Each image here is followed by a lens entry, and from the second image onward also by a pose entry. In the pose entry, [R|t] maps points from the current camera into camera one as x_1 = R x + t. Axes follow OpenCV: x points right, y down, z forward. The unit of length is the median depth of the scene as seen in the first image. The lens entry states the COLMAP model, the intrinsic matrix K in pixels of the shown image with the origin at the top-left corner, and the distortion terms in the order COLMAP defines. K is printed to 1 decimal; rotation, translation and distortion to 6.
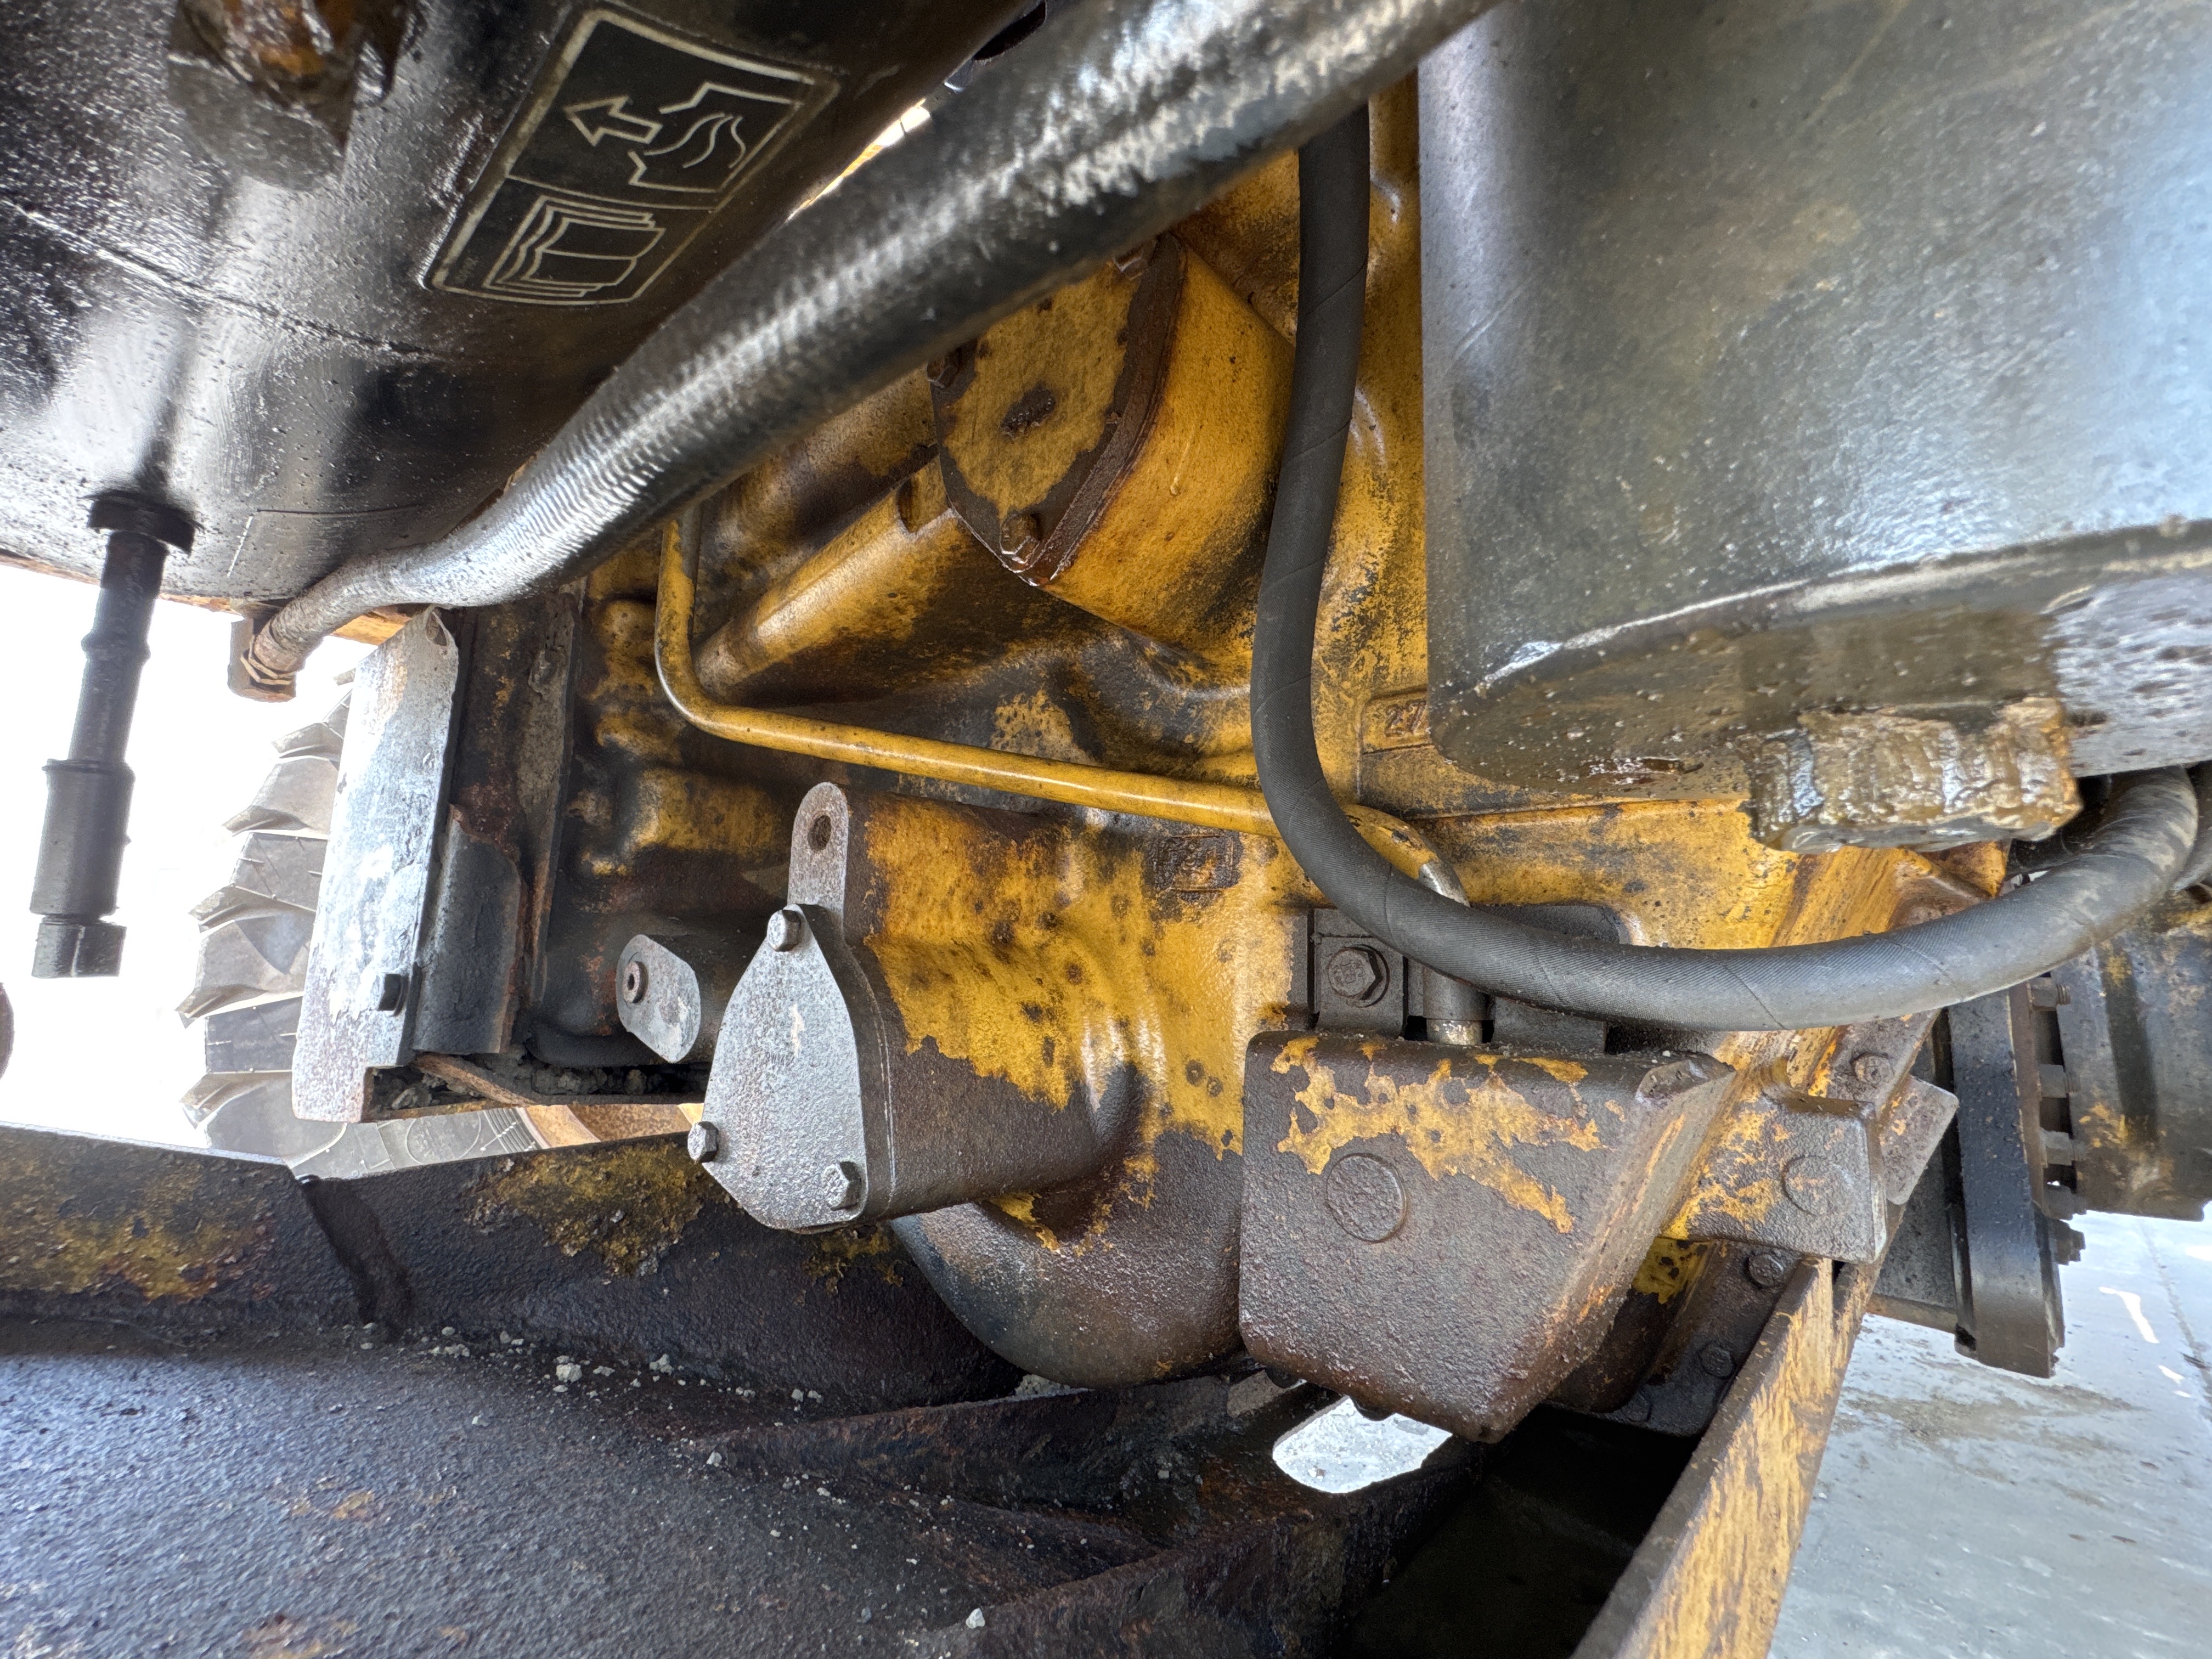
lens RADIAL K [[943.8, 0, 1112.1], [0, 943.8, 833.8], [0, 0, 1]] dist [-0.002486, -0.000116]
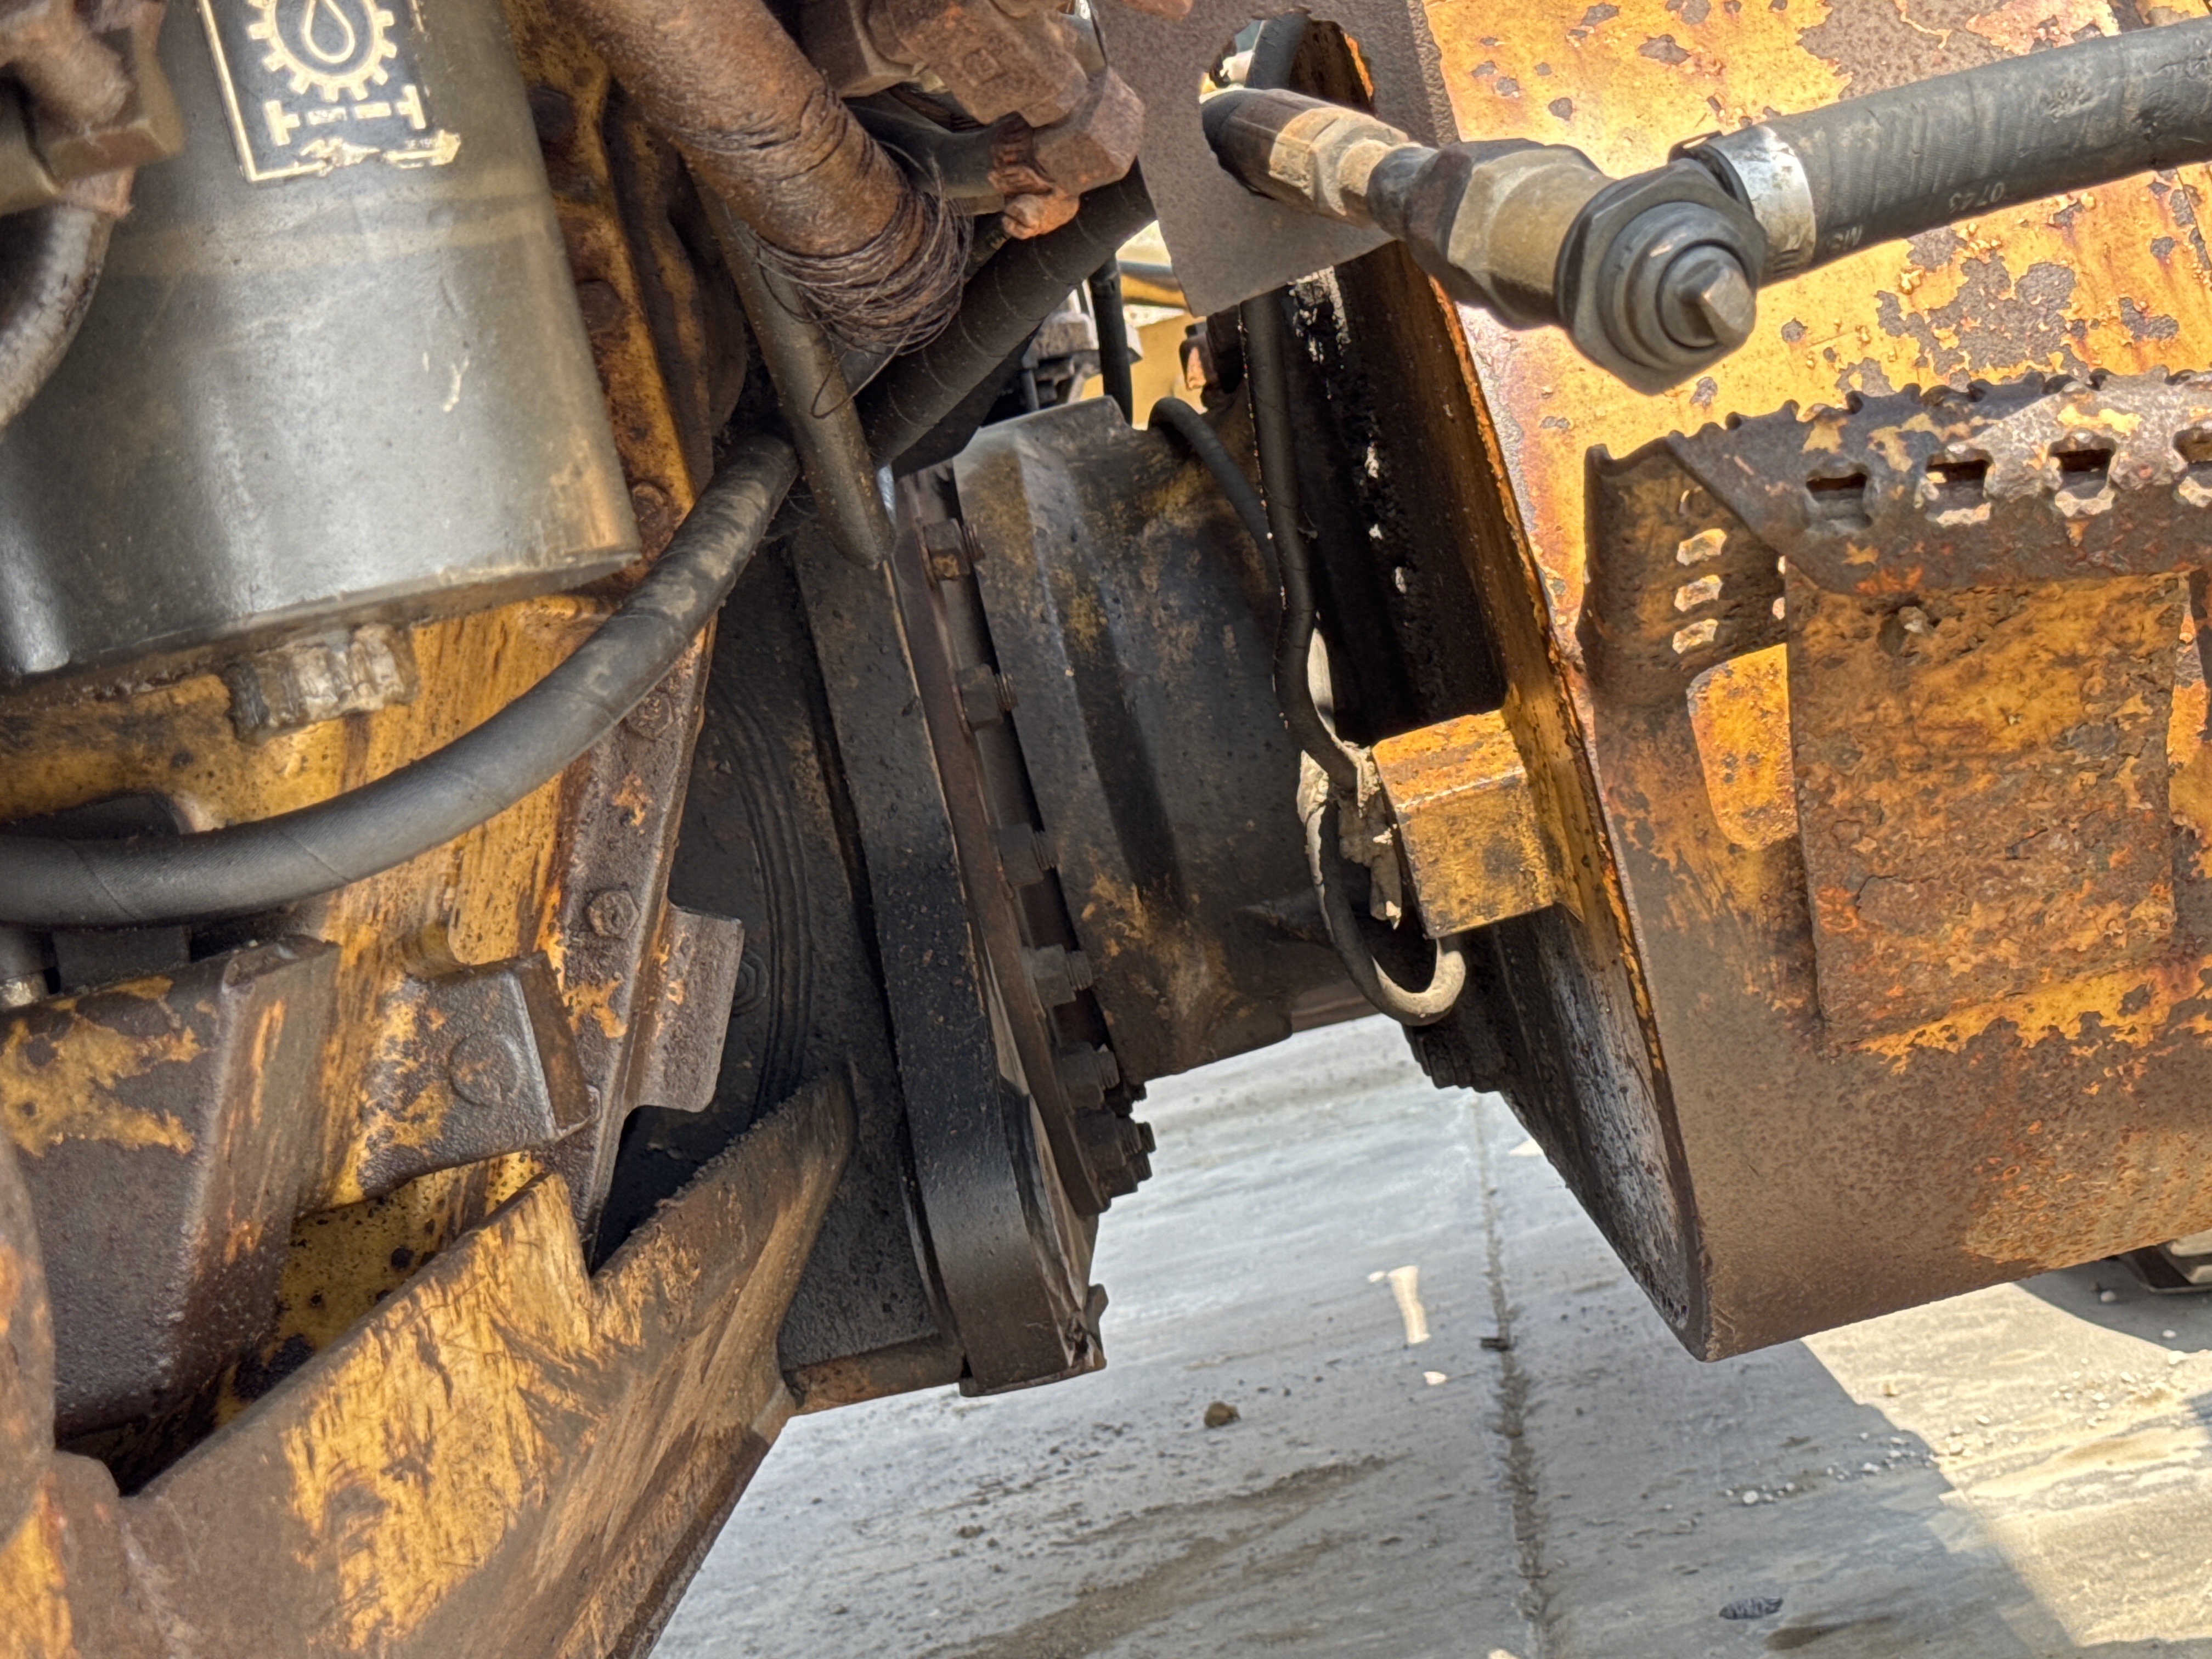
lens RADIAL K [[3844.1, 0, 1108.1], [0, 3844.1, 828.3], [0, 0, 1]] dist [0.138200, 0.000000]
pose [[0.738492, -0.241556, 0.629508, -0.784101], [0.178990, 0.970360, 0.162370, -0.230658], [-0.650071, -0.007234, 0.759839, -1.658522]]
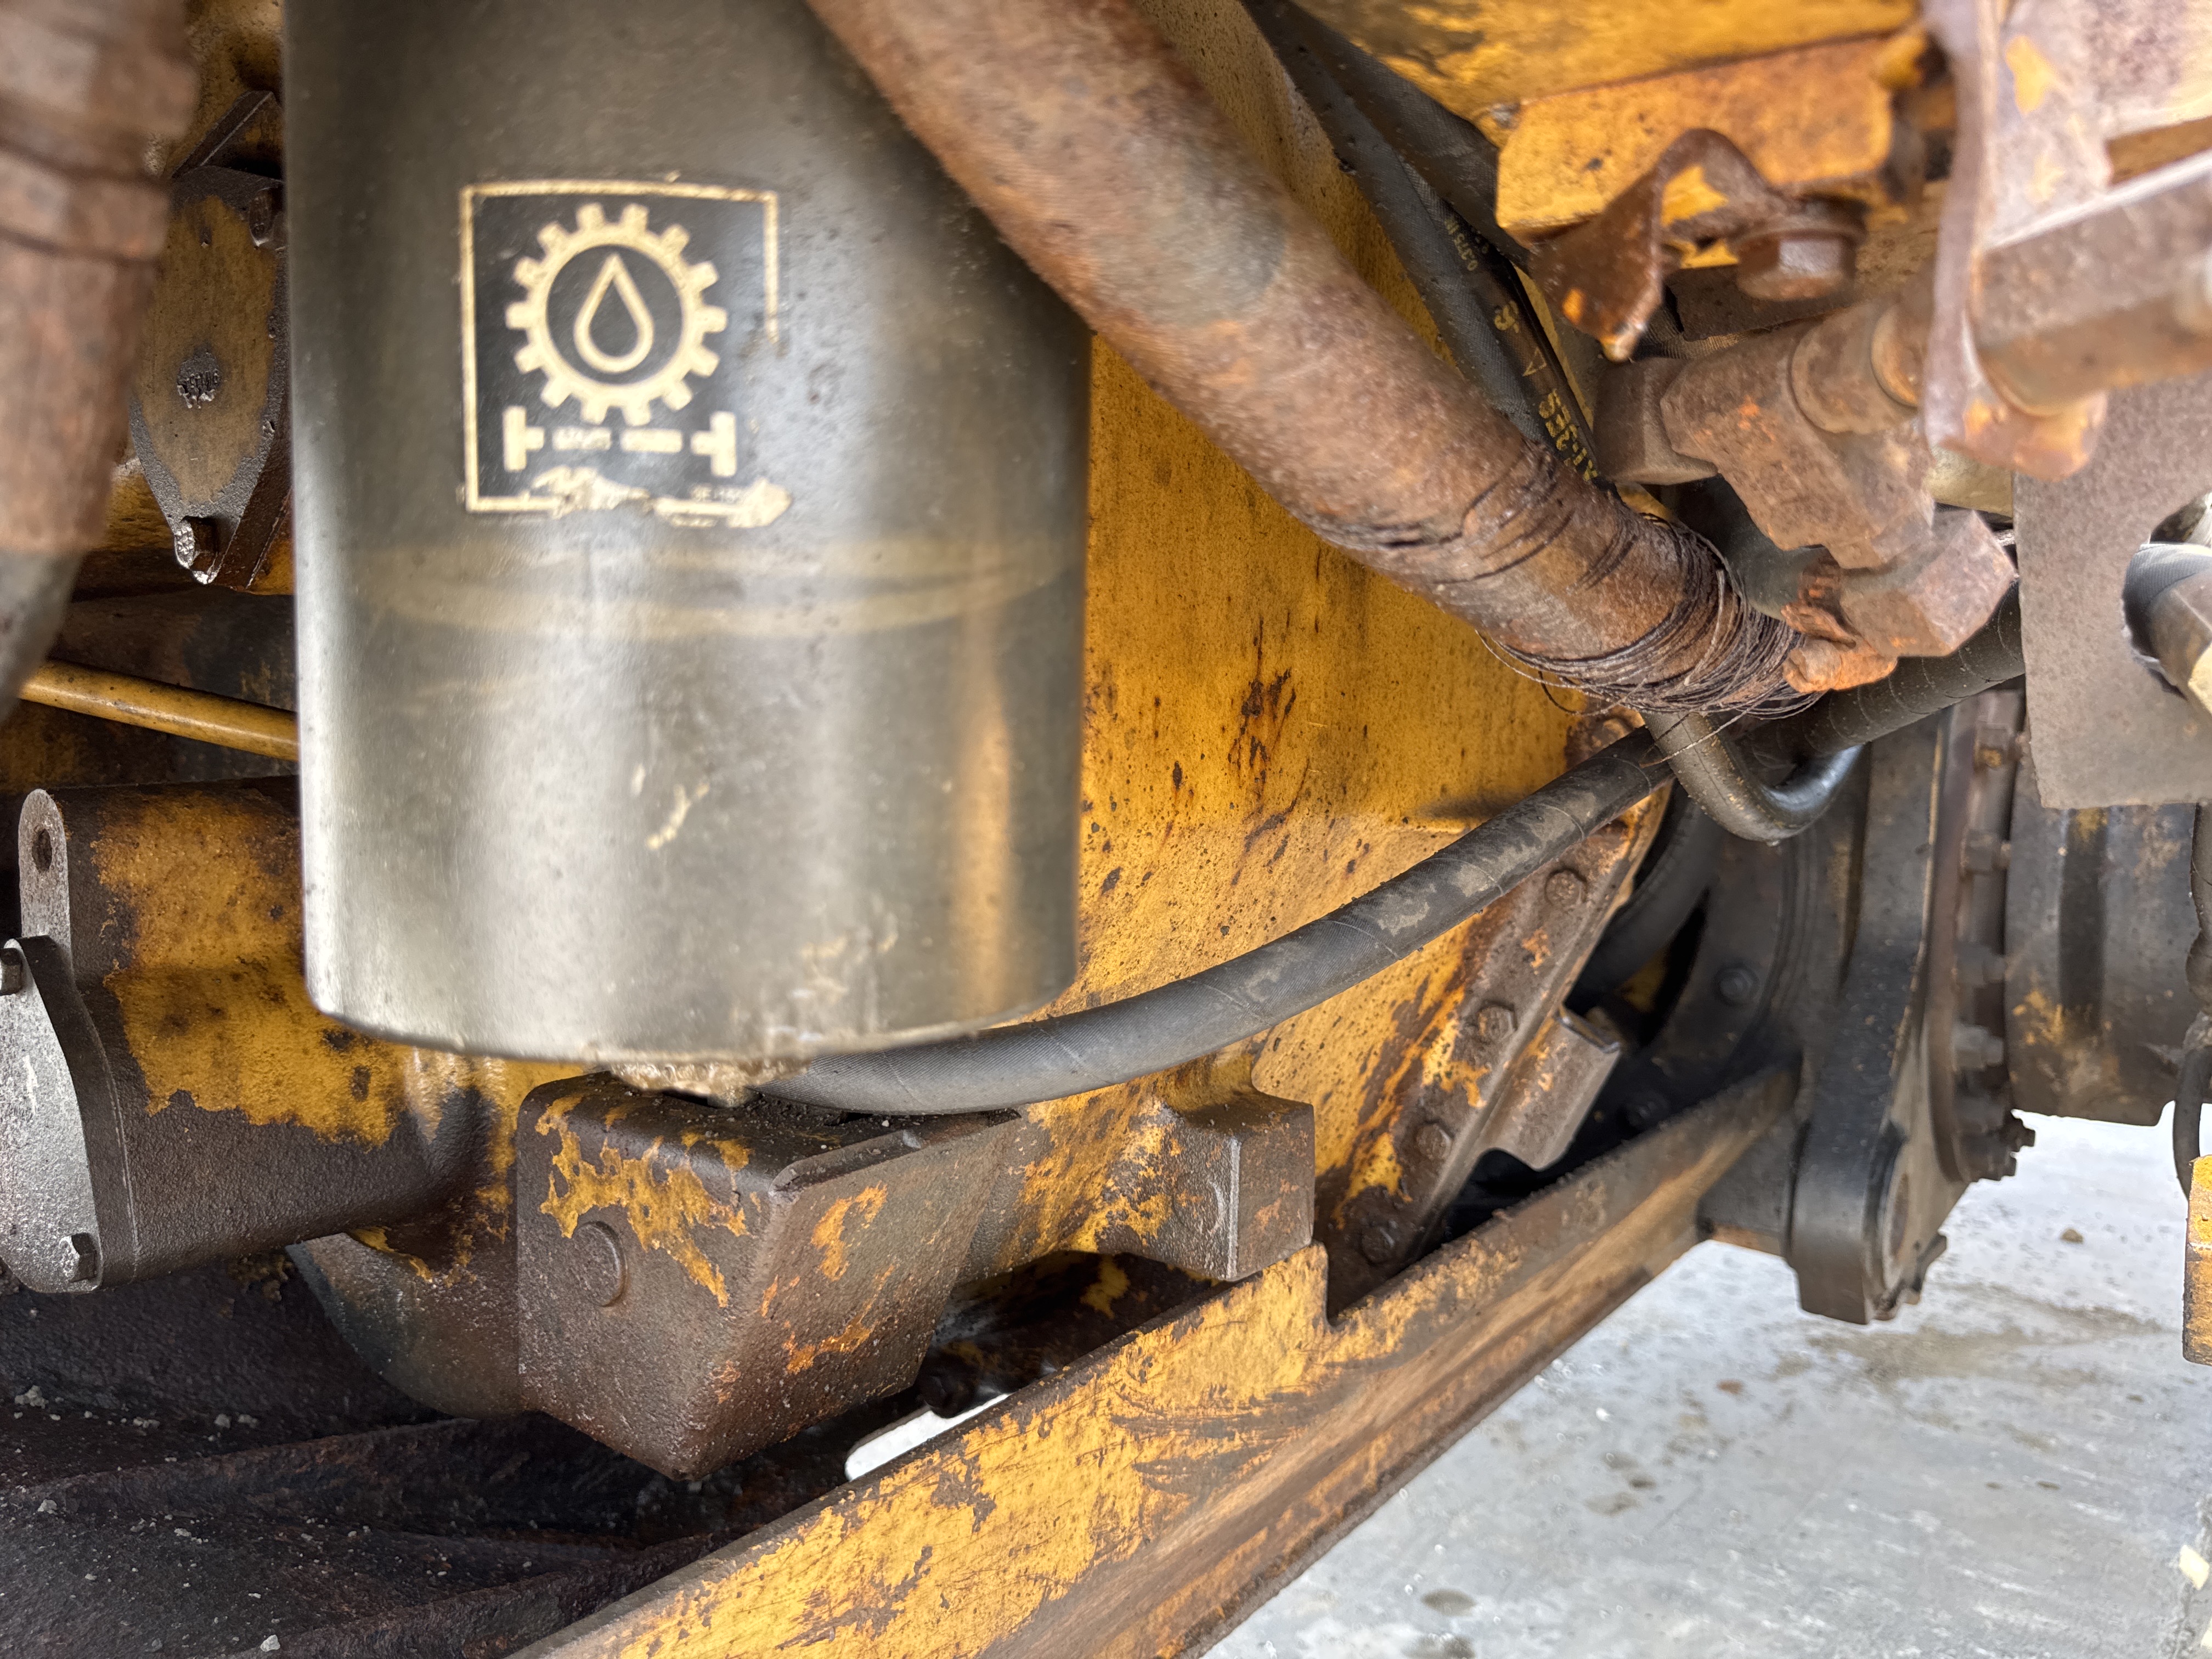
lens RADIAL K [[1580.8, 0, 1112.5], [0, 1580.8, 833.6], [0, 0, 1]] dist [0.043035, -0.066538]
pose [[0.997131, -0.015033, 0.074184, 0.523101], [-0.002385, 0.973353, 0.229299, -0.335103], [-0.075654, -0.228818, 0.970525, -0.429343]]
